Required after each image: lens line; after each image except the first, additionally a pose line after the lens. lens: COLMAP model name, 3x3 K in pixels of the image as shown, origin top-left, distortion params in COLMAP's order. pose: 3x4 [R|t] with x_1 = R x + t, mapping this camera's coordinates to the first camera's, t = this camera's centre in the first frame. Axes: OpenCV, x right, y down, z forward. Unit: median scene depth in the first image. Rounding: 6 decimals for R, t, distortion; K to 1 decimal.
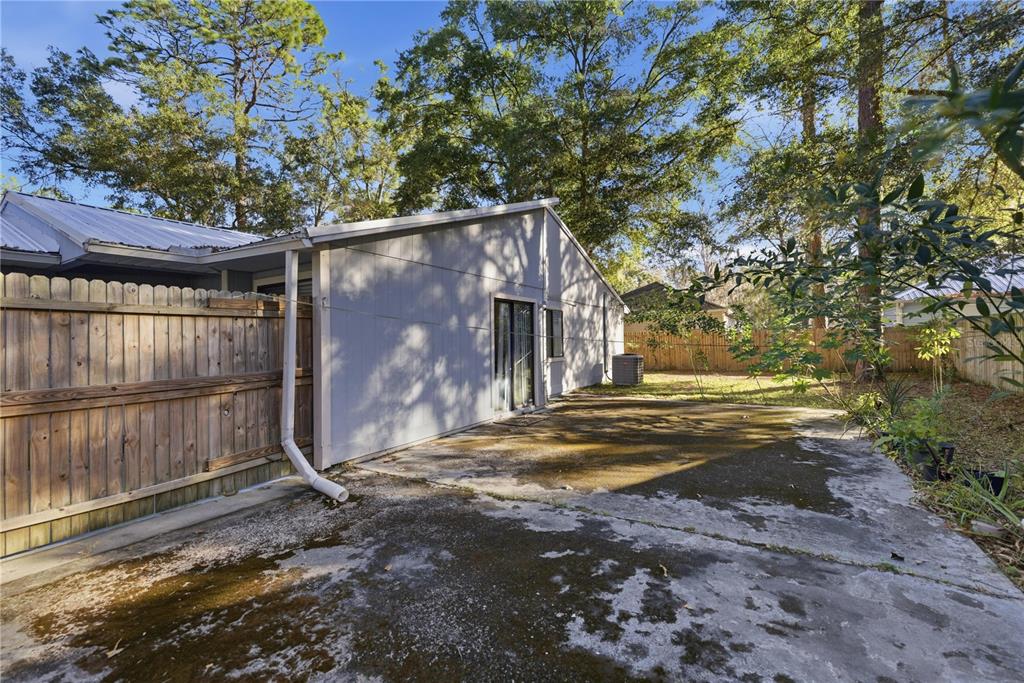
lens RADIAL K [[428.8, 0, 512.0], [0, 428.8, 341.5], [0, 0, 1]] dist [-0.002934, -0.000262]
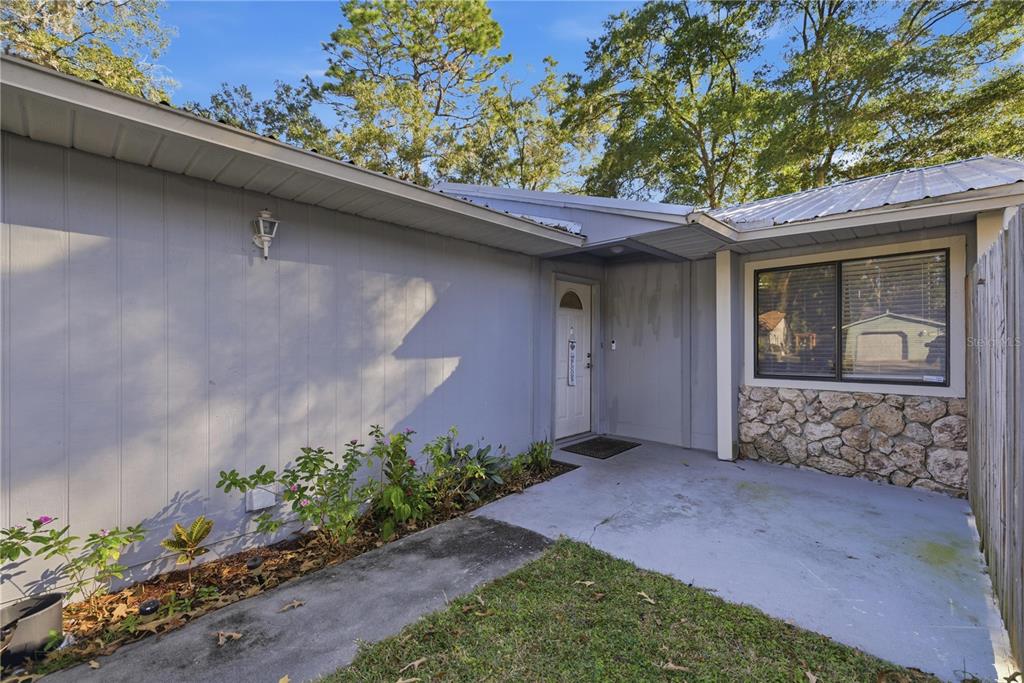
lens RADIAL K [[428.8, 0, 512.0], [0, 428.8, 341.5], [0, 0, 1]] dist [-0.002934, -0.000262]
pose [[0.978499, -0.003534, -0.206221, -0.247455], [0.002308, 0.999978, -0.006187, 0.000209], [0.206239, 0.005578, 0.978486, 0.034596]]
